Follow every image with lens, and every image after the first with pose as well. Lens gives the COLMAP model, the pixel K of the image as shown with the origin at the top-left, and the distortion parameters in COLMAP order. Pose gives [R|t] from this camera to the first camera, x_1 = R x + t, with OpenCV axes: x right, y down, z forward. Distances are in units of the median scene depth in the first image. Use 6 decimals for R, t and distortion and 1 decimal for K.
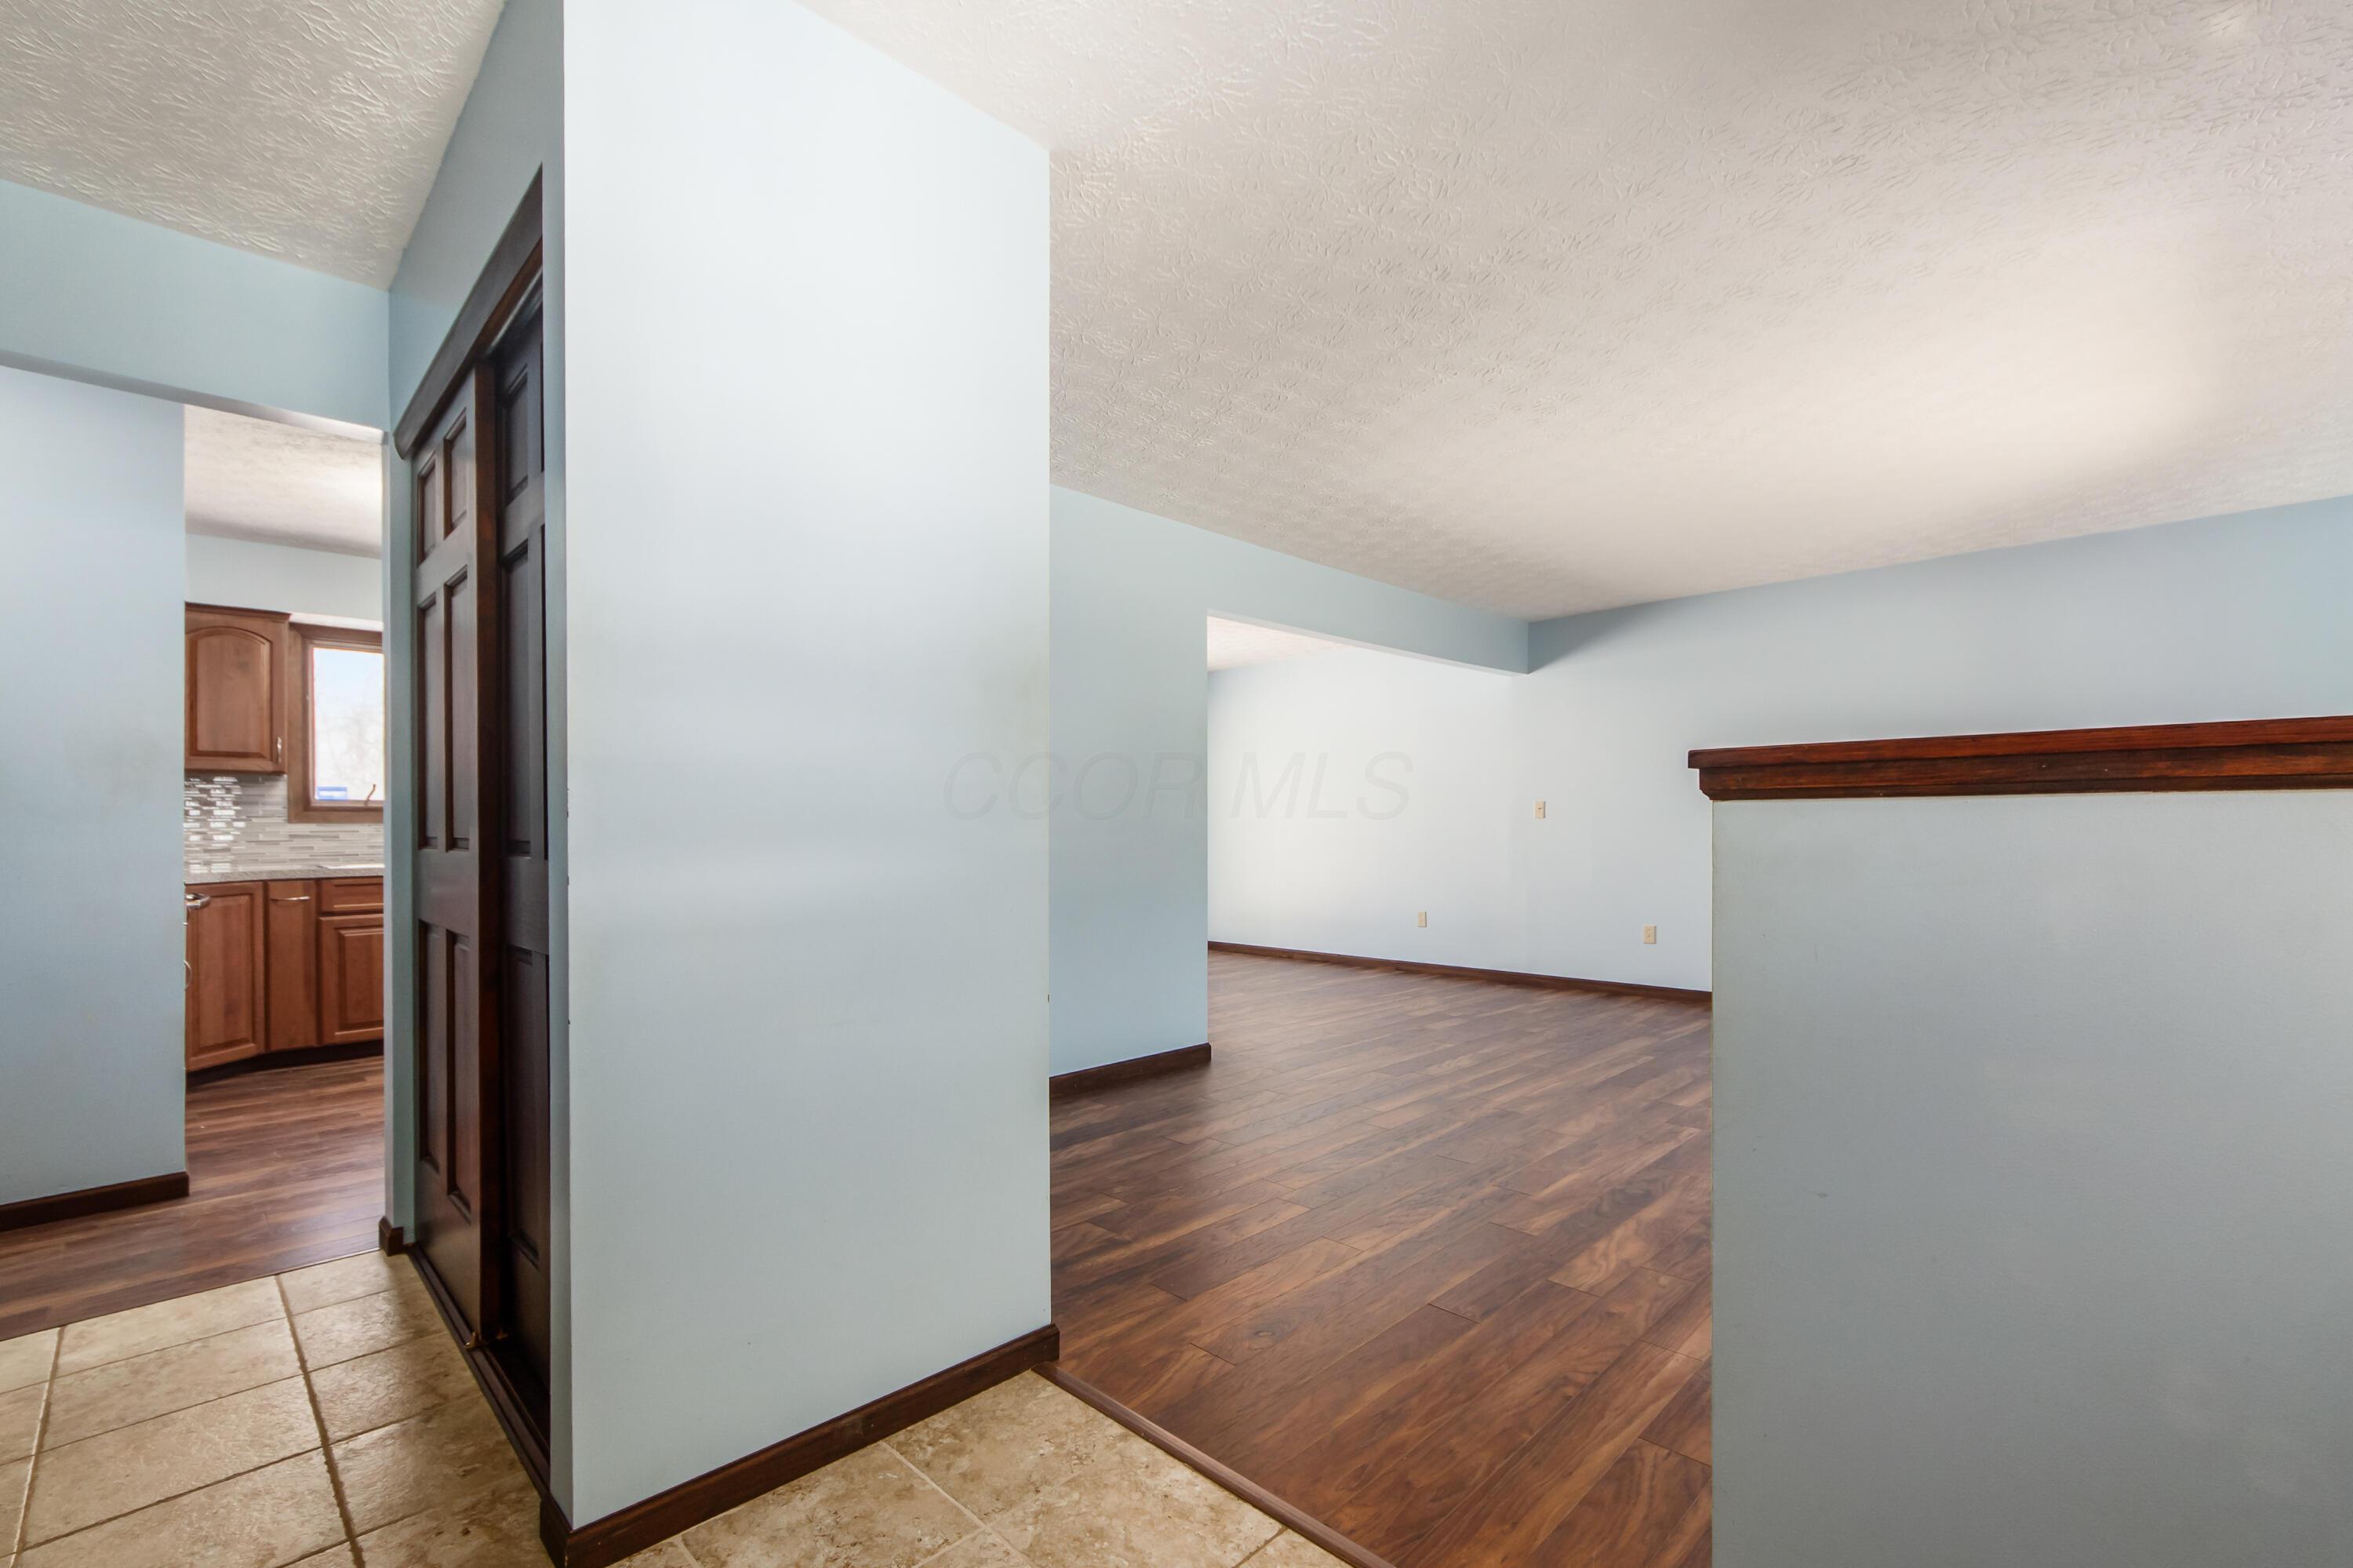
lens RADIAL K [[1021.6, 0, 1180.4], [0, 1021.6, 822.5], [0, 0, 1]] dist [0.003808, 0.000230]
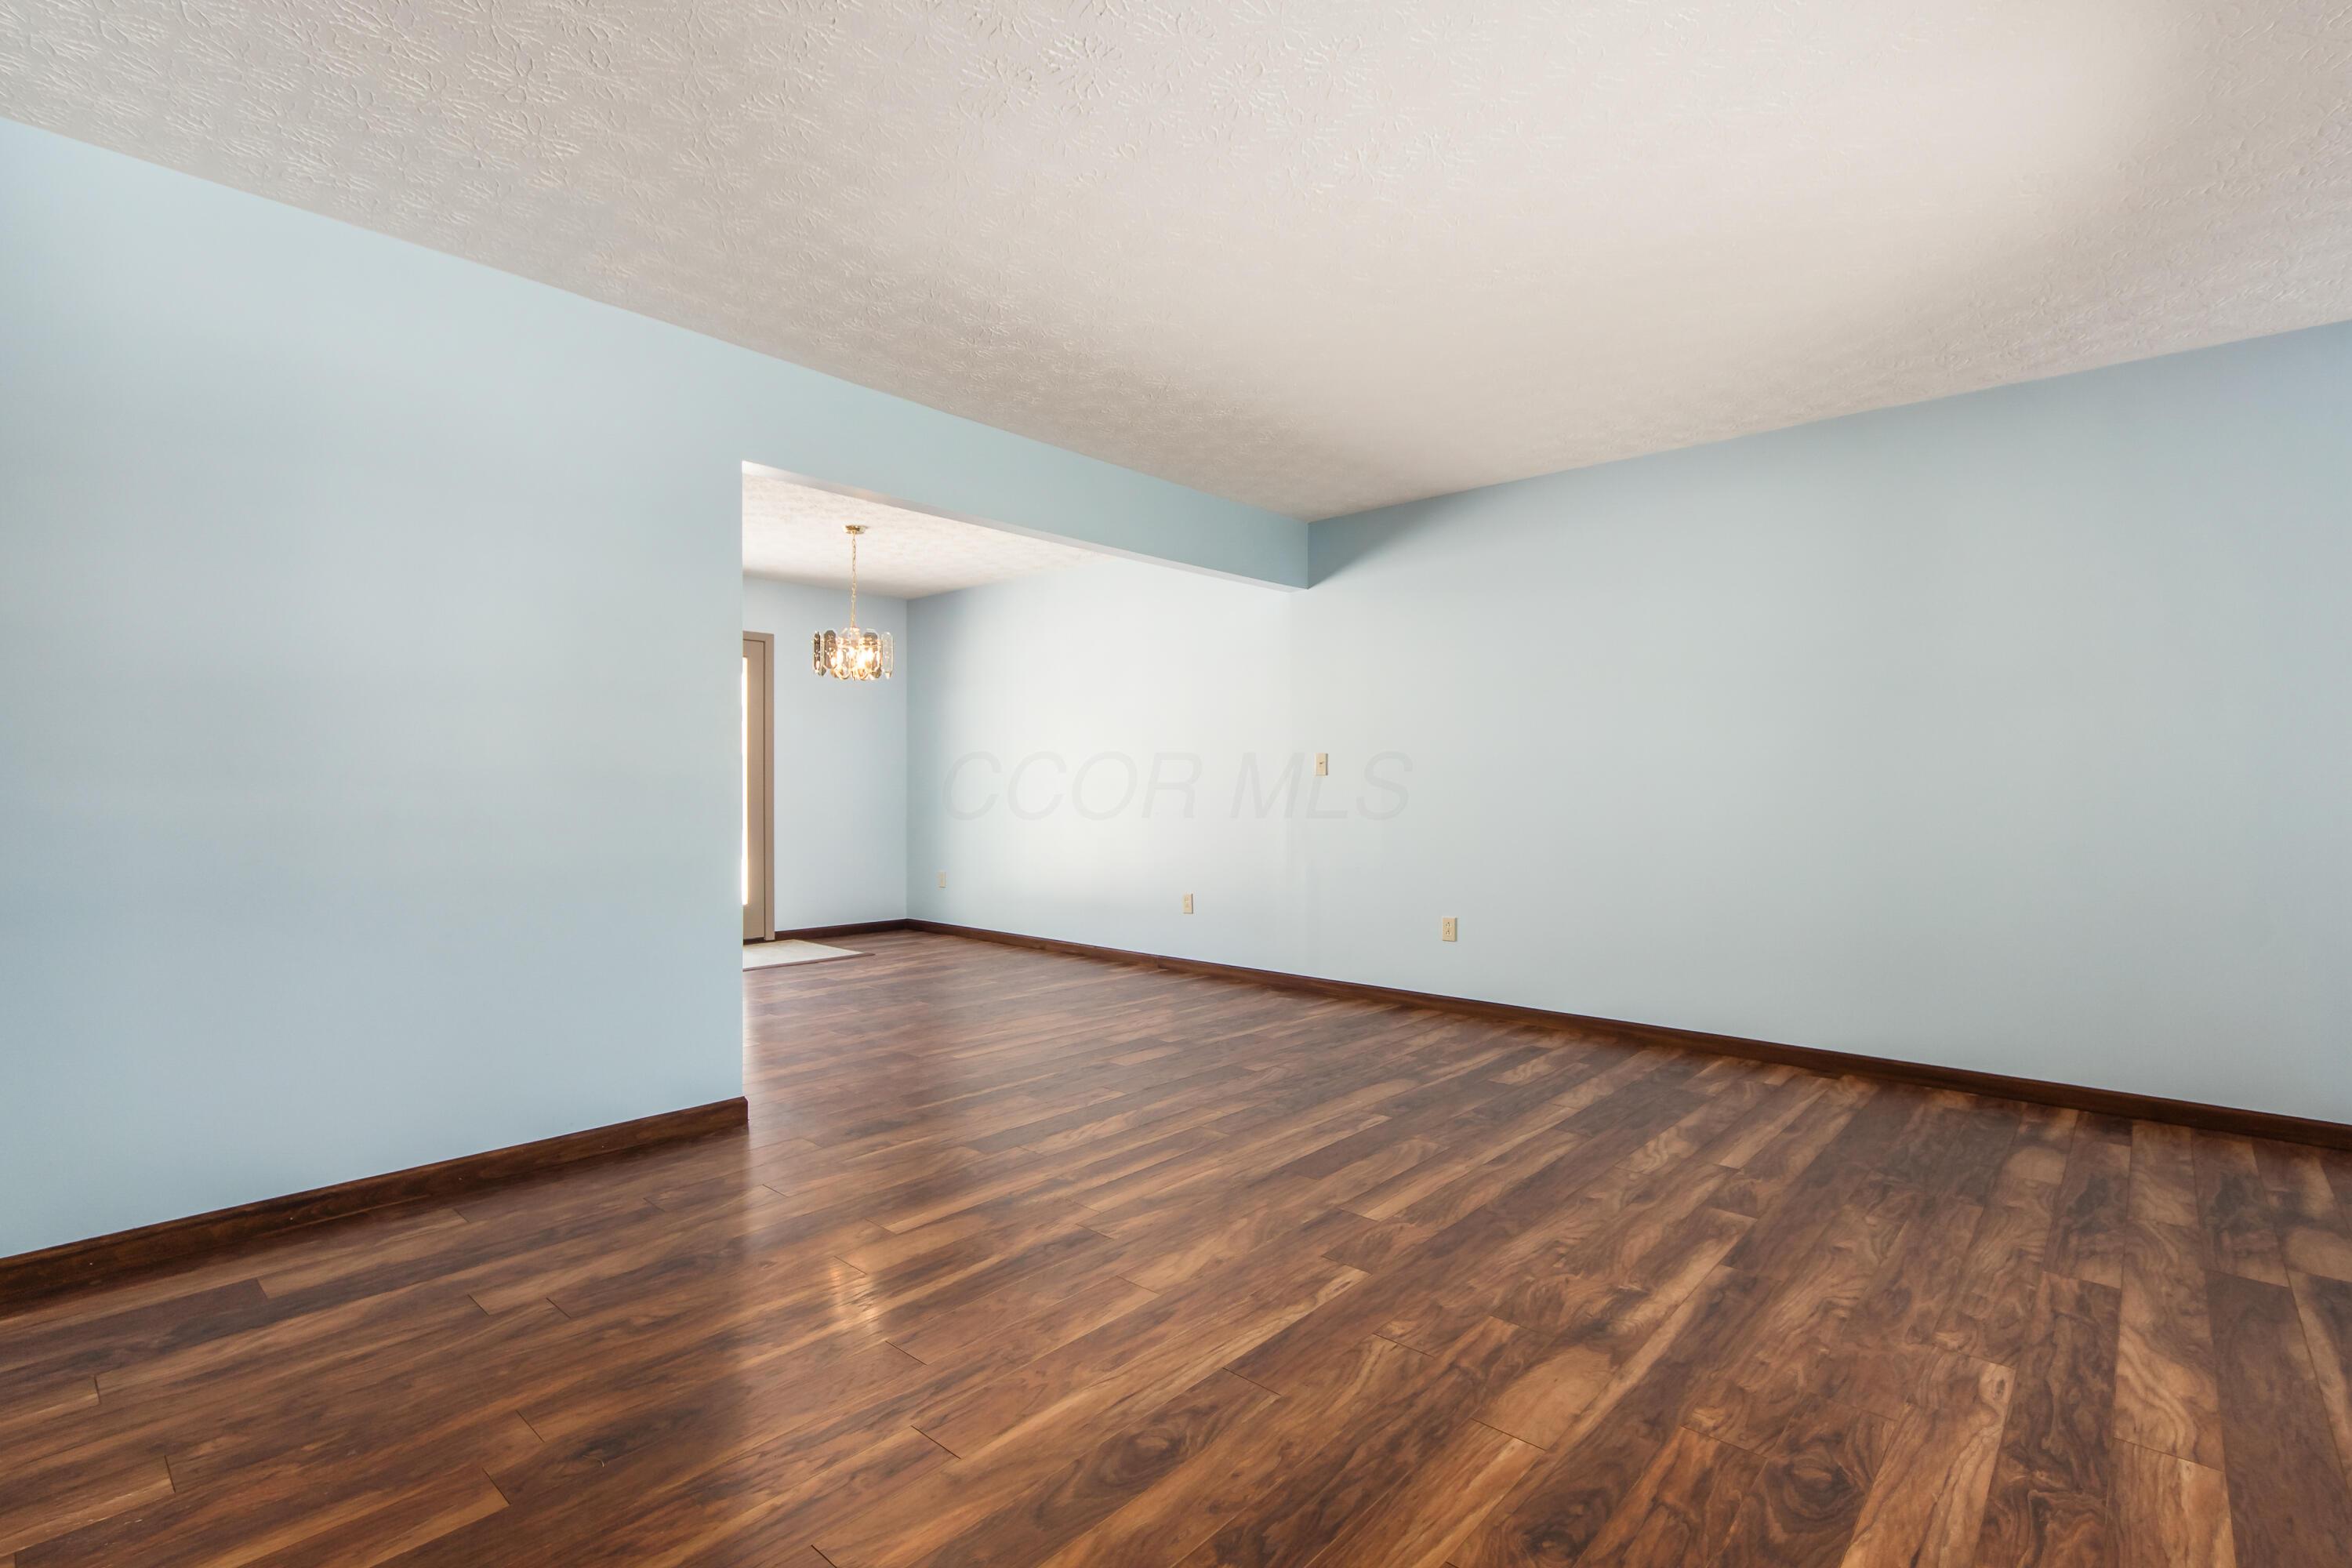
lens RADIAL K [[1042.9, 0, 1175.6], [0, 1042.9, 786.4], [0, 0, 1]] dist [-0.000480, 0.000214]
pose [[0.999449, 0.009527, 0.031795, 0.308463], [-0.009724, 0.999934, 0.006048, -0.000358], [-0.031736, -0.006354, 0.999476, 0.307702]]
